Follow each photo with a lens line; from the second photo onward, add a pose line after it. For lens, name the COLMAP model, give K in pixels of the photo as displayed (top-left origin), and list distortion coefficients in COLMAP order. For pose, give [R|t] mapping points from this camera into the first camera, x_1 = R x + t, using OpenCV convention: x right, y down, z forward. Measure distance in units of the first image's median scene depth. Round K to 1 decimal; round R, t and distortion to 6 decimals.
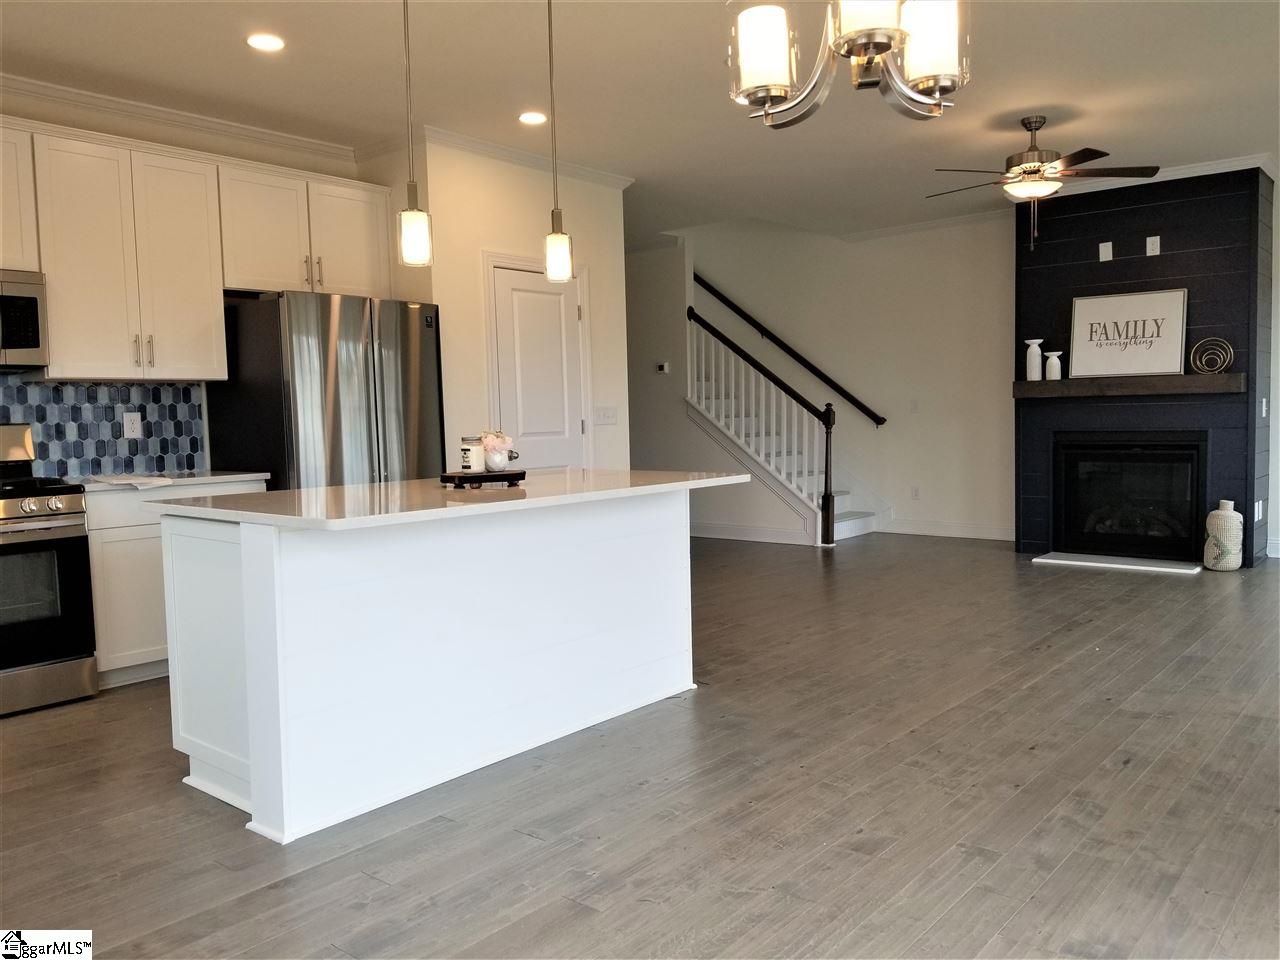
lens RADIAL K [[1005.2, 0, 640.0], [0, 1005.2, 480.0], [0, 0, 1]] dist [-0.000729, -0.001699]
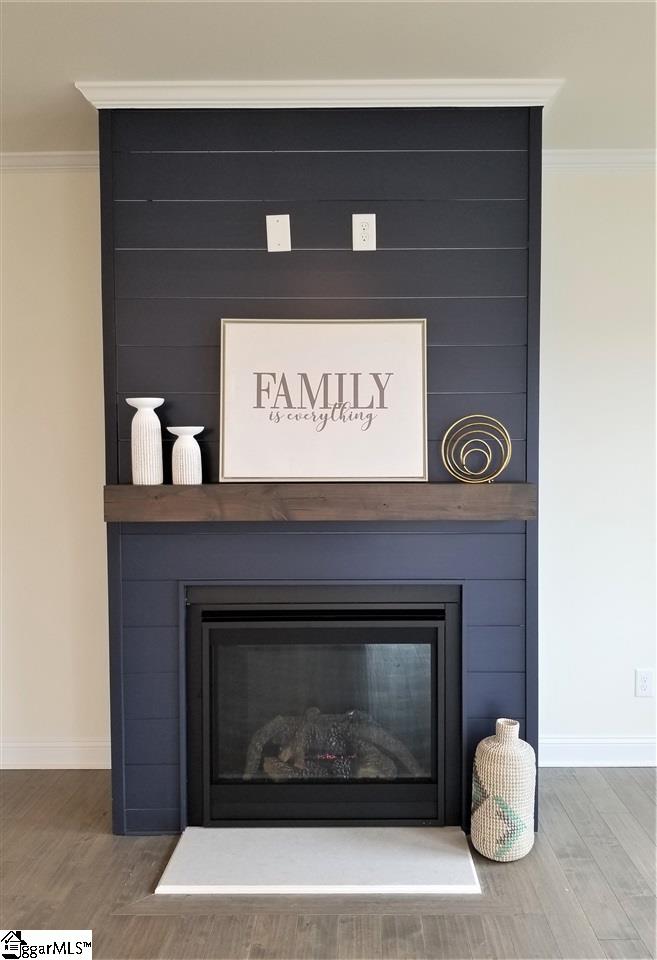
lens RADIAL K [[752.7, 0, 359.7], [0, 752.7, 505.7], [0, 0, 1]] dist [0.078576, -0.000027]
pose [[0.764613, -0.009166, 0.644424, 0.248049], [0.031353, 0.999244, -0.022989, -0.080729], [-0.643726, 0.037782, 0.764323, 0.689263]]
